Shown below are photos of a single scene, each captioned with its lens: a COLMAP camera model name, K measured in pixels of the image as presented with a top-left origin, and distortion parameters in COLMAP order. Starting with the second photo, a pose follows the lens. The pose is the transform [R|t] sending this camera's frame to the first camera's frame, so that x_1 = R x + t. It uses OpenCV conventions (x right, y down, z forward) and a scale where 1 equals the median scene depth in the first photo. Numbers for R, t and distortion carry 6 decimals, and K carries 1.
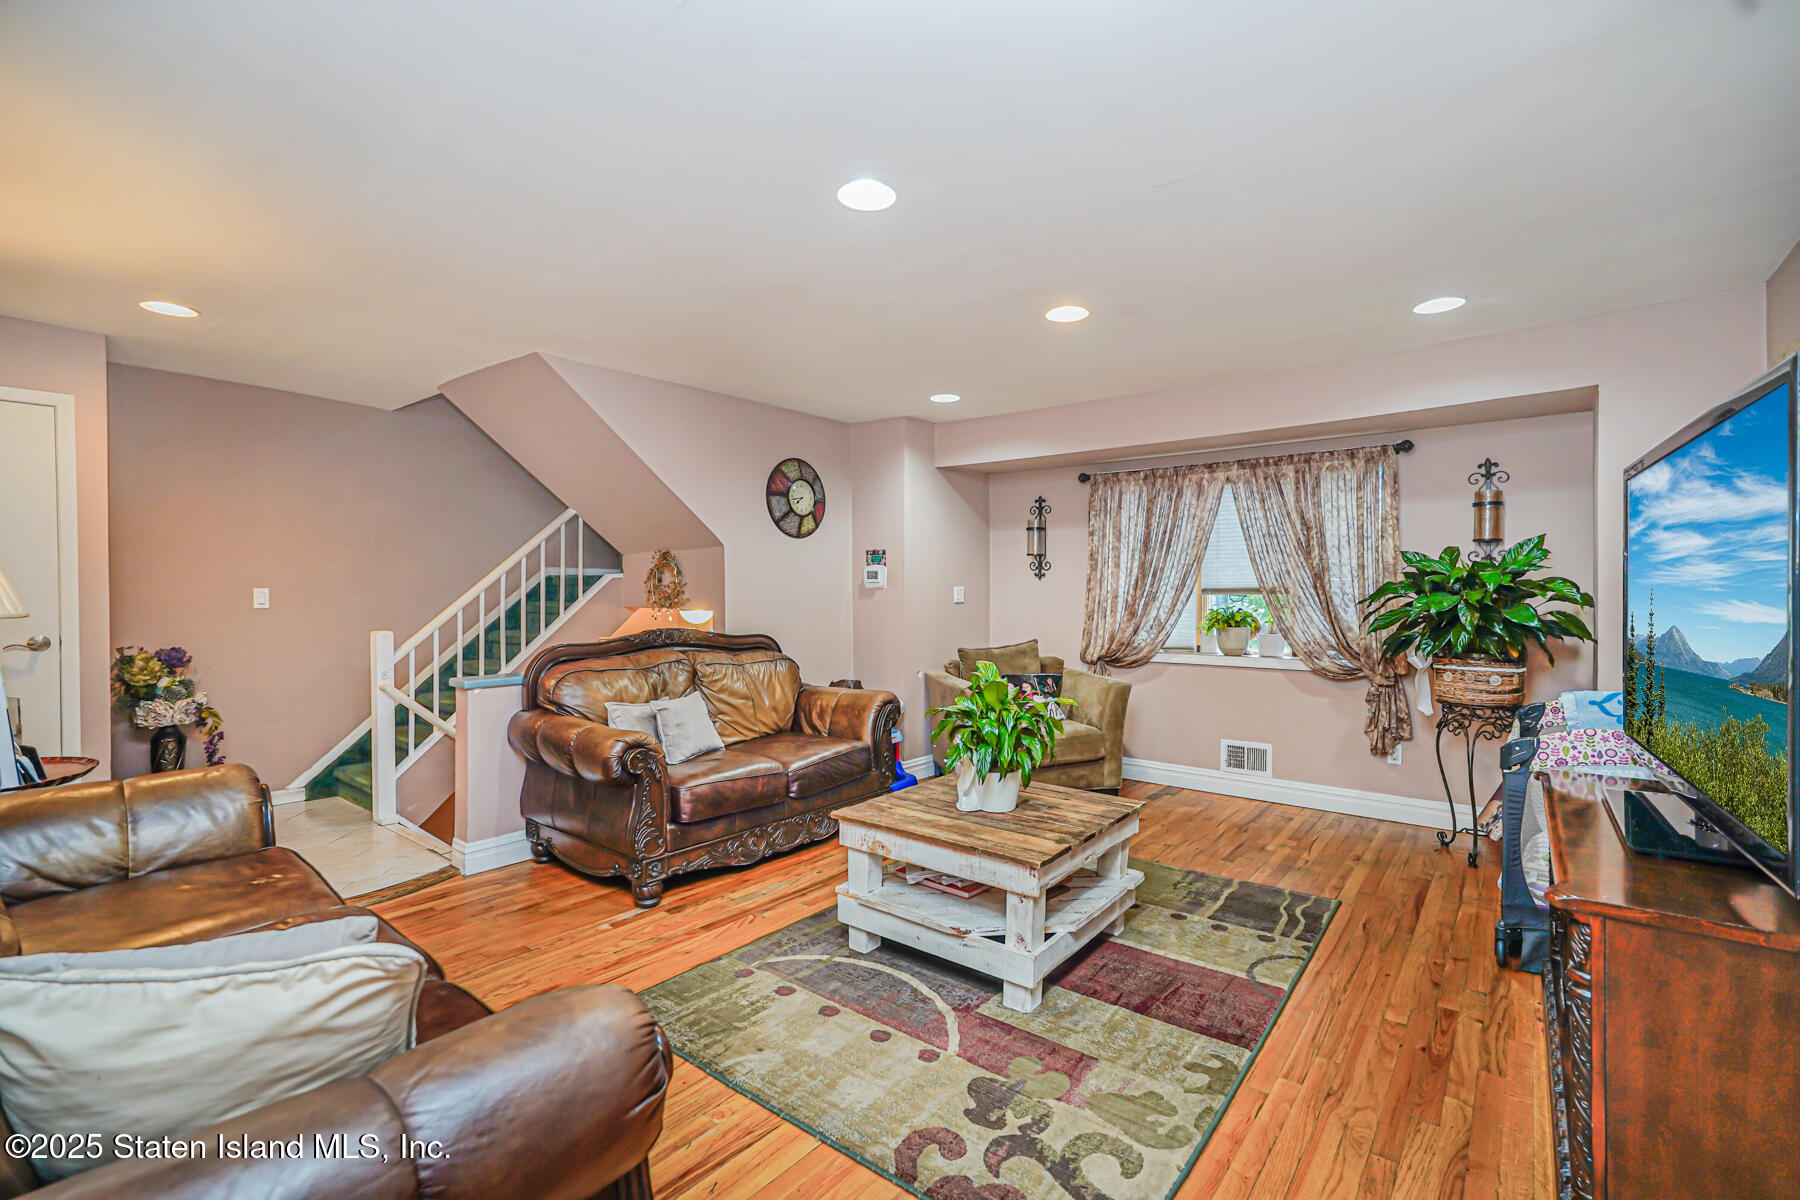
lens RADIAL K [[794.3, 0, 911.4], [0, 794.3, 607.2], [0, 0, 1]] dist [-0.014861, 0.008391]
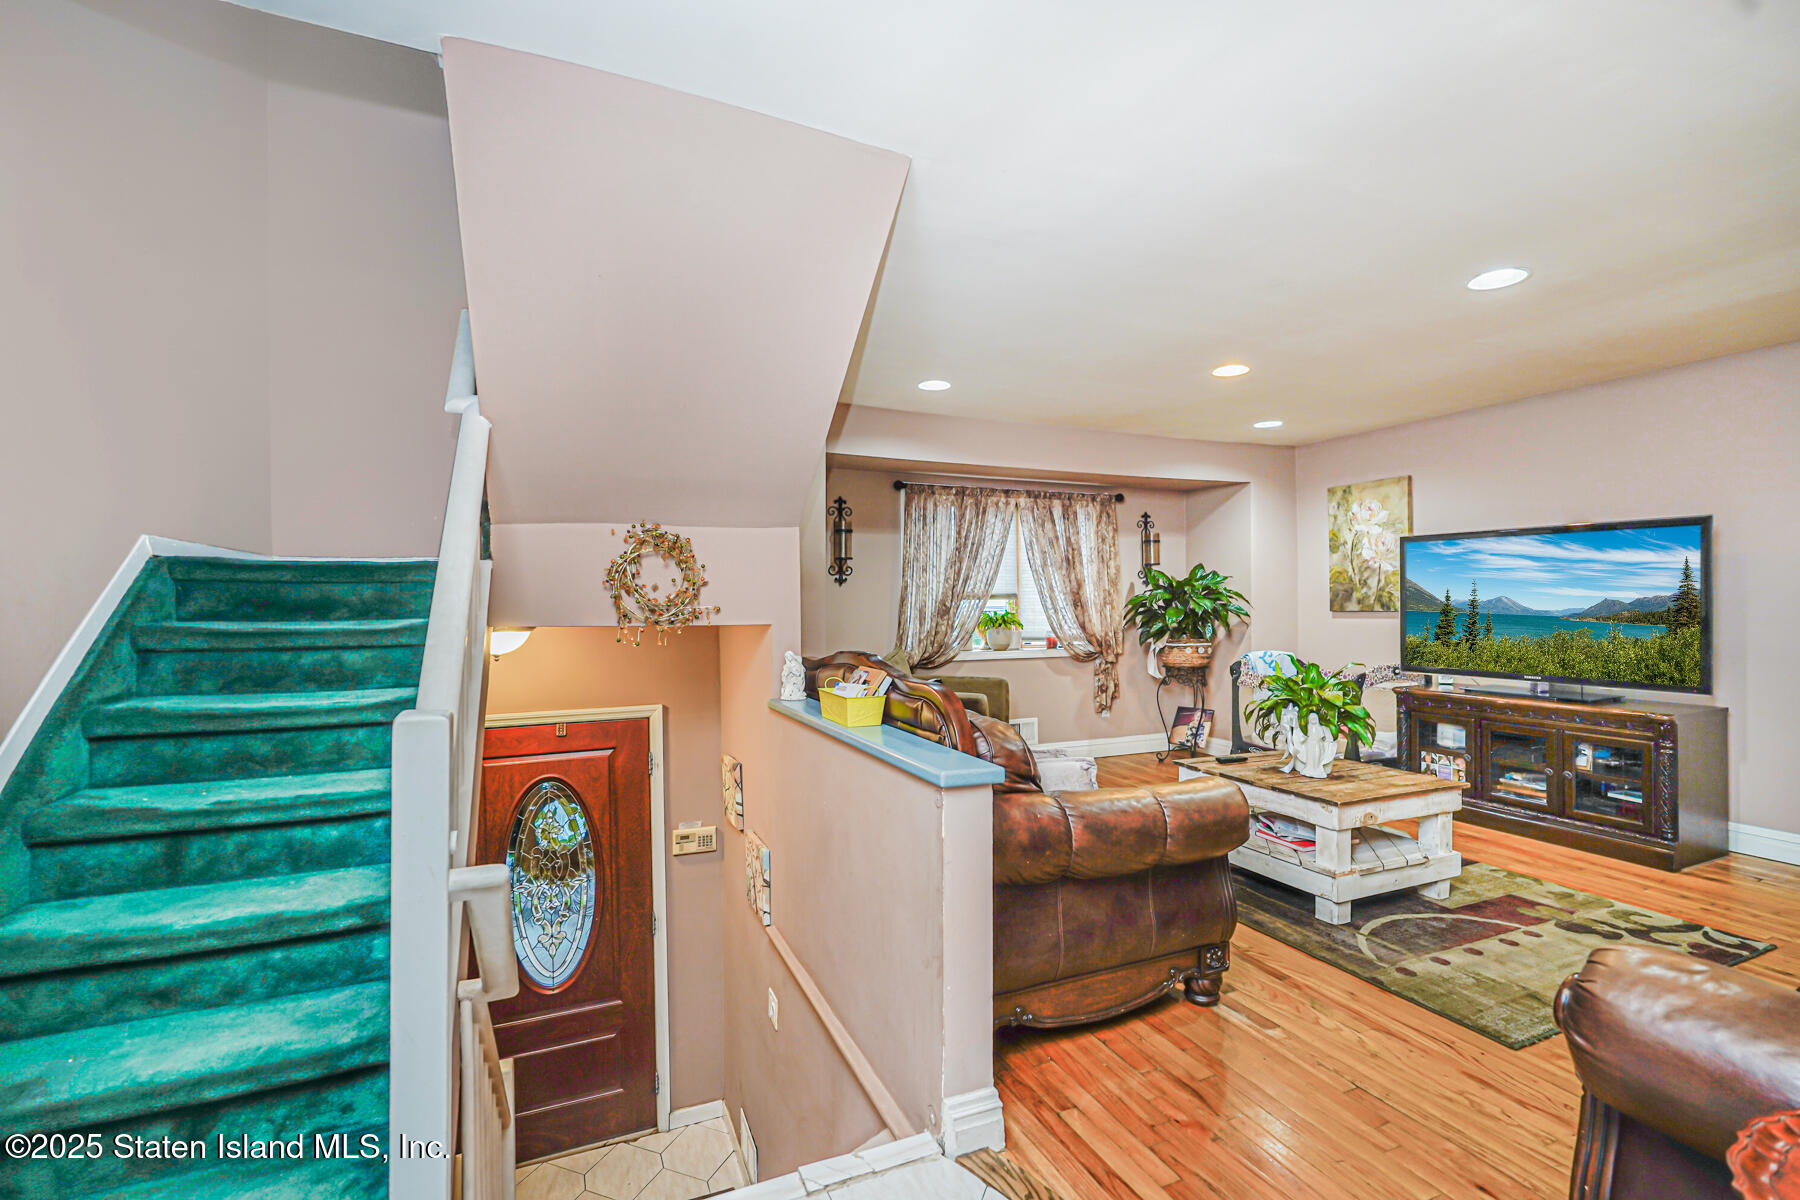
lens RADIAL K [[794.3, 0, 897.3], [0, 794.3, 601.6], [0, 0, 1]] dist [-0.014861, 0.008391]
pose [[0.474957, -0.008736, 0.879966, -1.100340], [0.019685, 0.999806, -0.000699, -0.022174], [-0.879789, 0.017654, 0.475036, 0.842377]]
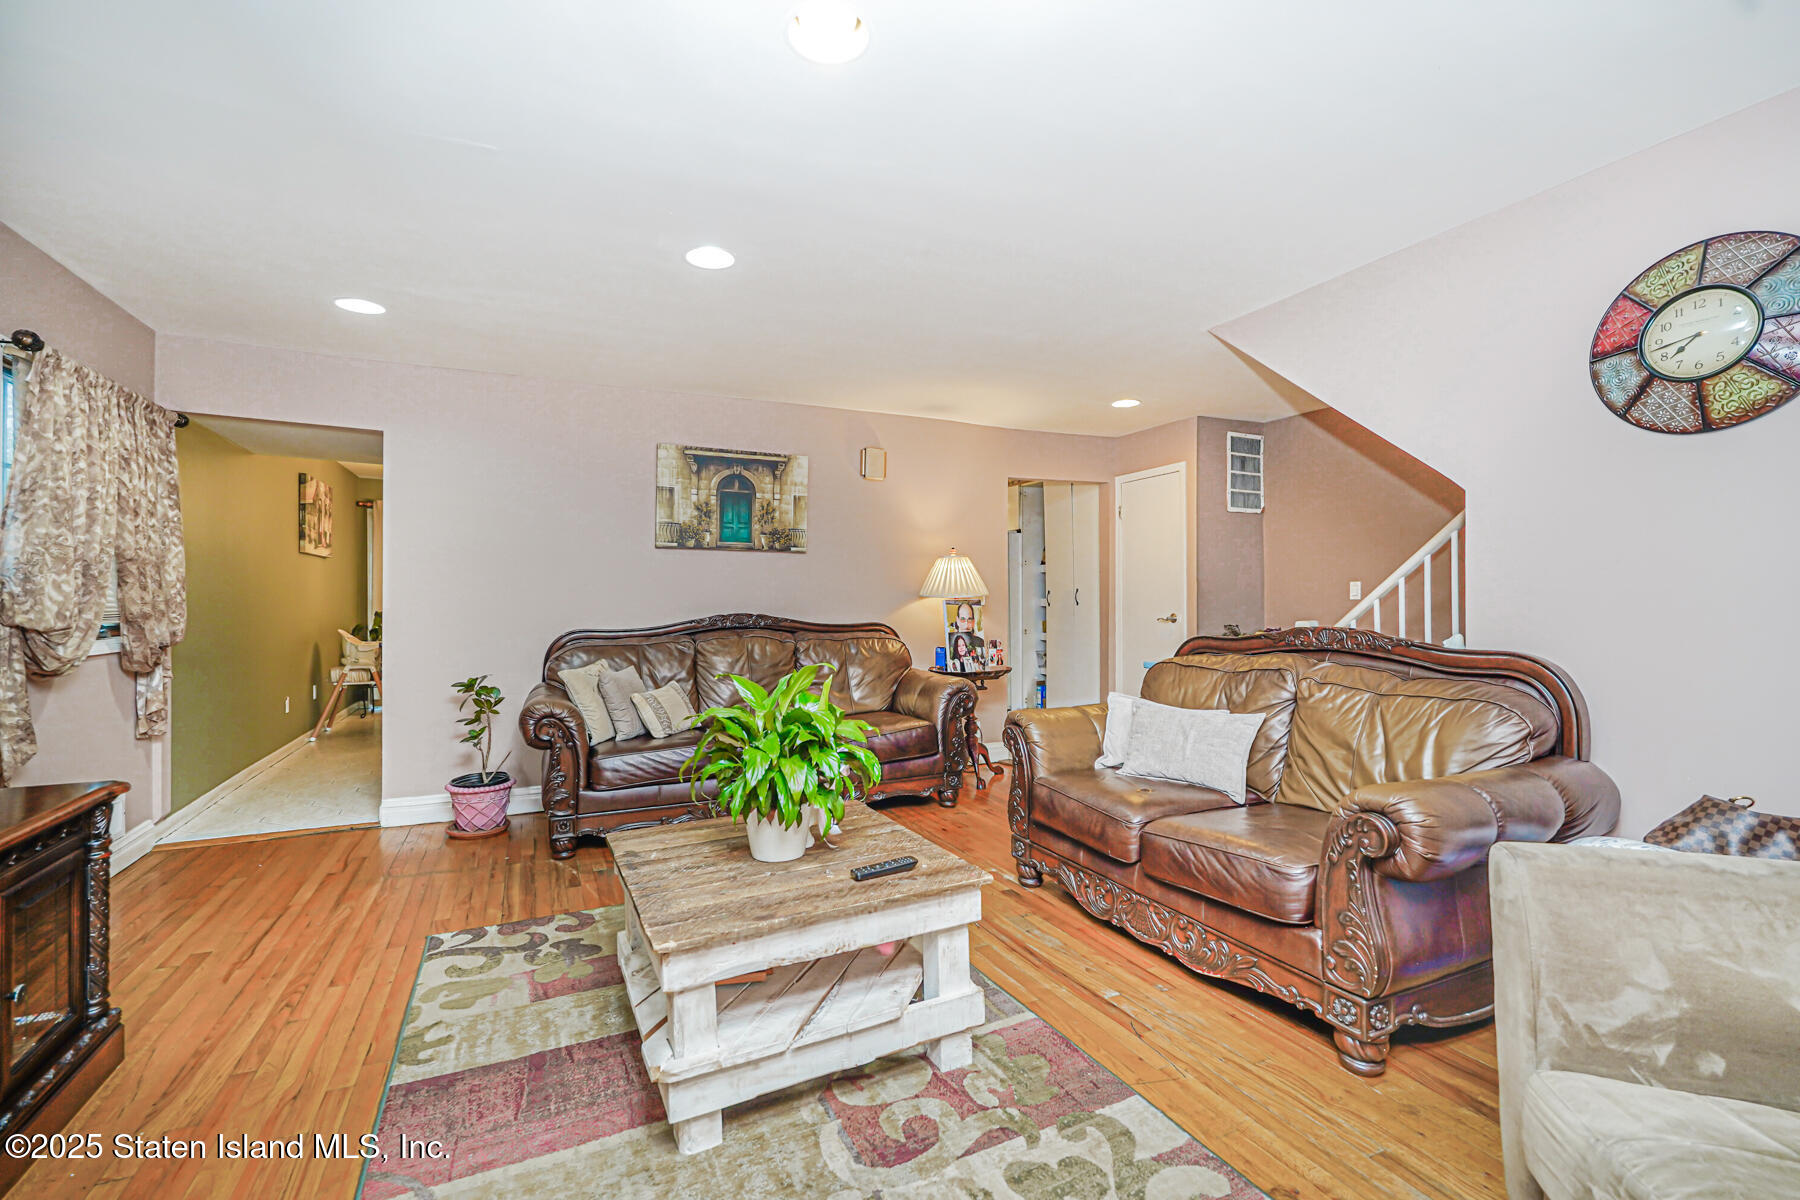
lens RADIAL K [[794.3, 0, 897.3], [0, 794.3, 589.2], [0, 0, 1]] dist [-0.014861, 0.008391]
pose [[-0.454759, -0.008390, -0.890575, 0.628300], [-0.010019, 0.999941, -0.004304, 0.000274], [0.890558, 0.006965, -0.454816, 1.240081]]
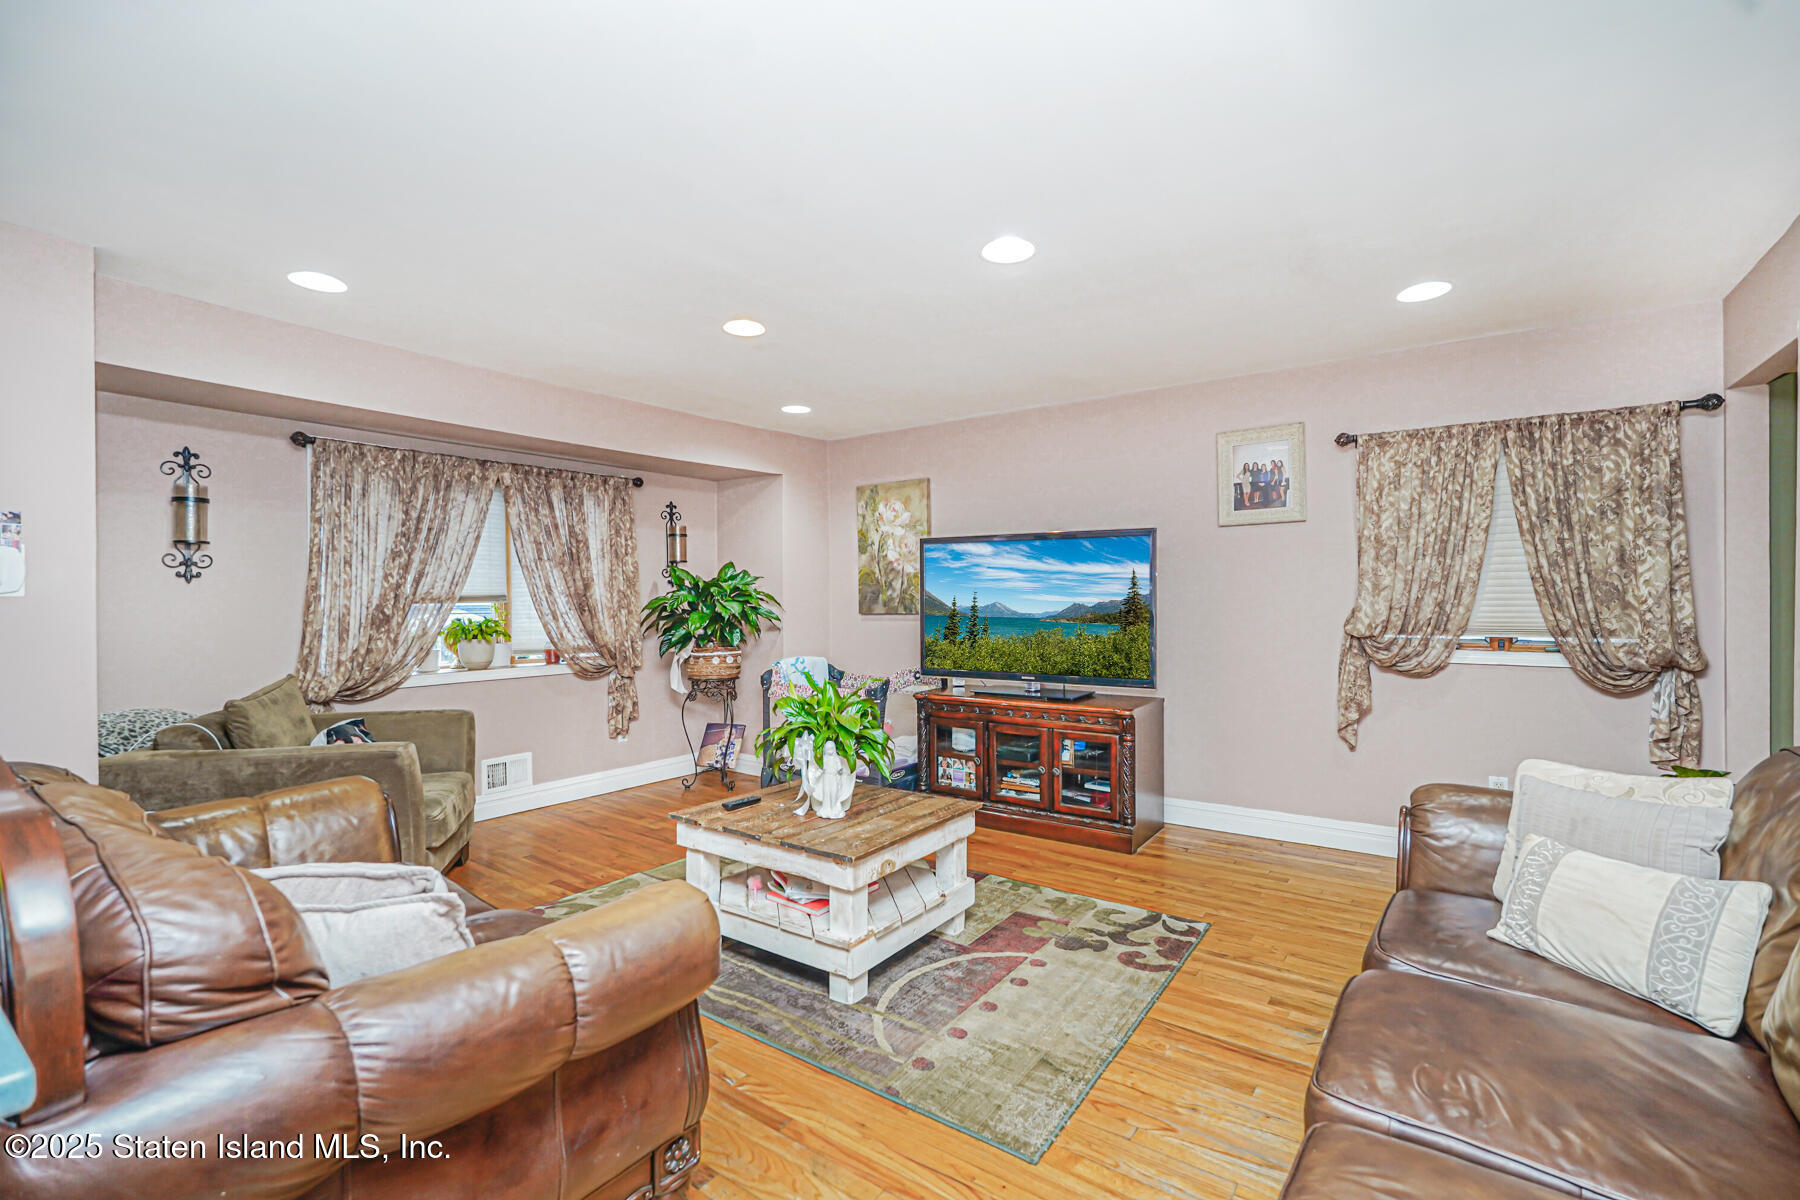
lens RADIAL K [[794.3, 0, 902.0], [0, 794.3, 595.6], [0, 0, 1]] dist [-0.014861, 0.008391]
pose [[-0.044240, -0.004401, 0.999011, -0.810499], [0.019501, 0.999796, 0.005268, -0.029695], [-0.998831, 0.019715, -0.044146, 0.814623]]
